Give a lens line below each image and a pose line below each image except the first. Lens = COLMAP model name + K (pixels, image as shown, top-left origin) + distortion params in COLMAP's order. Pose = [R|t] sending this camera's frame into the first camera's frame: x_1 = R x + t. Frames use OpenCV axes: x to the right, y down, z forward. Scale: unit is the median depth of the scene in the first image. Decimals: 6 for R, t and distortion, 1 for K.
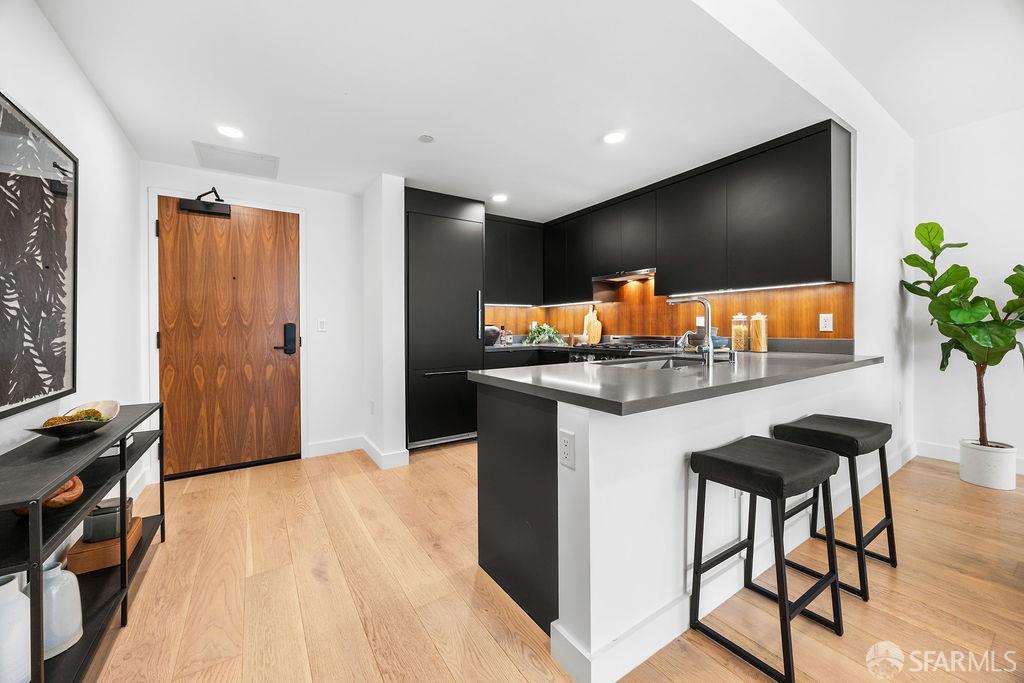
lens RADIAL K [[386.8, 0, 513.3], [0, 386.8, 326.0], [0, 0, 1]] dist [-0.001604, -0.000105]
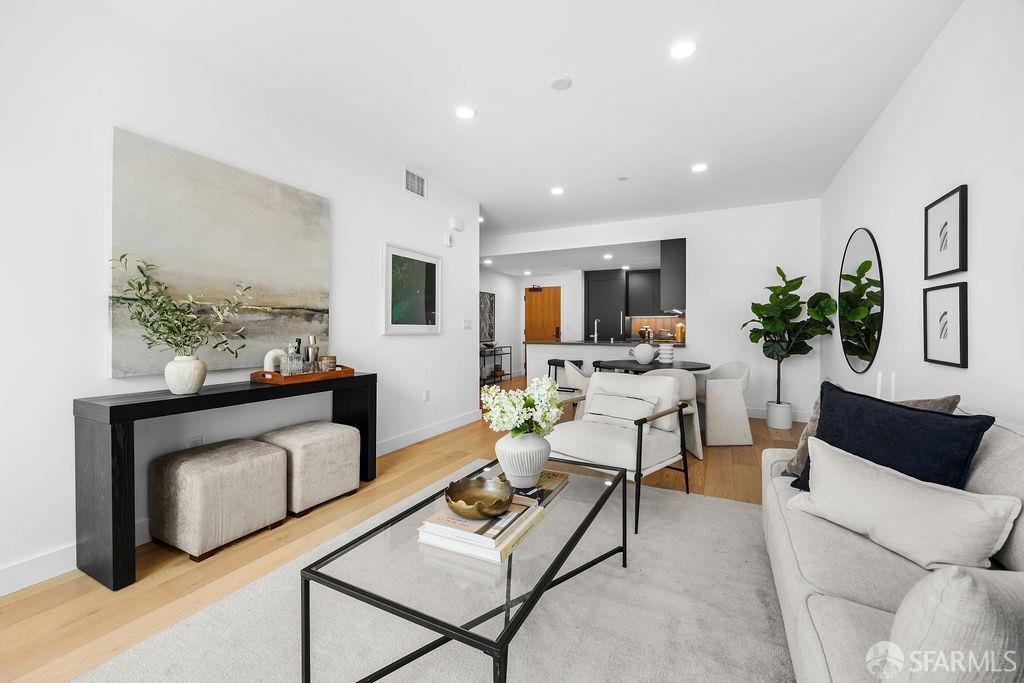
lens RADIAL K [[406.3, 0, 512.1], [0, 406.3, 327.5], [0, 0, 1]] dist [-0.001073, -0.000038]
pose [[0.488868, 0.007876, -0.872322, 1.484087], [-0.003466, 0.999969, 0.007086, -0.017544], [0.872351, -0.000441, 0.488880, -0.576953]]
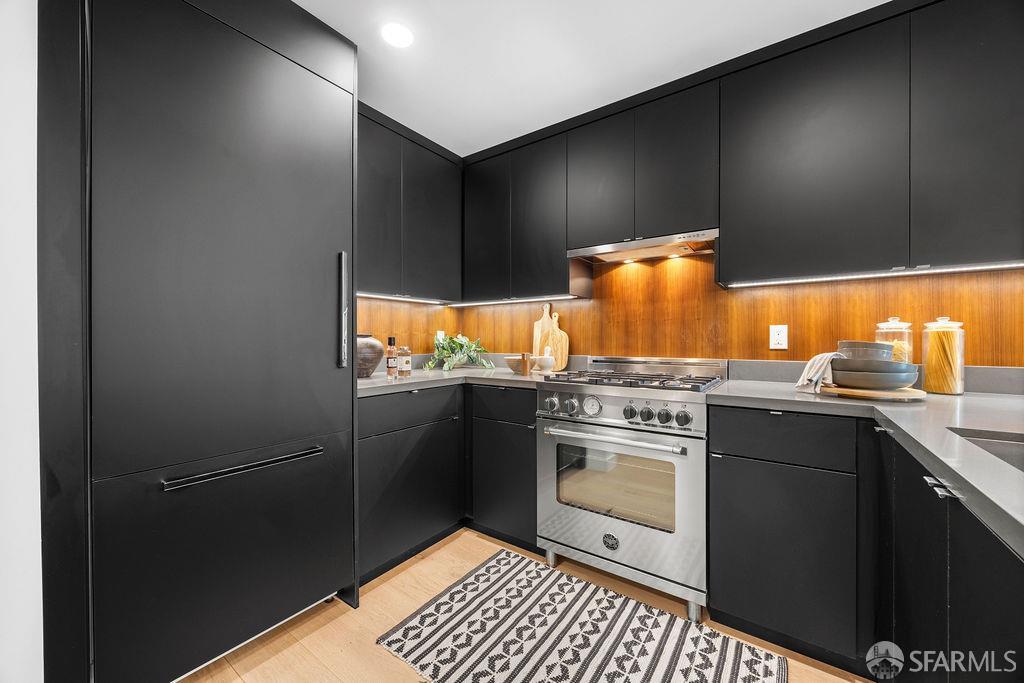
lens RADIAL K [[388.1, 0, 511.0], [0, 388.1, 338.6], [0, 0, 1]] dist [-0.002266, -0.000135]
pose [[0.935565, 0.009022, 0.353038, -0.064294], [-0.009556, 0.999954, -0.000231, -0.000133], [-0.353024, -0.003158, 0.935609, 0.512851]]
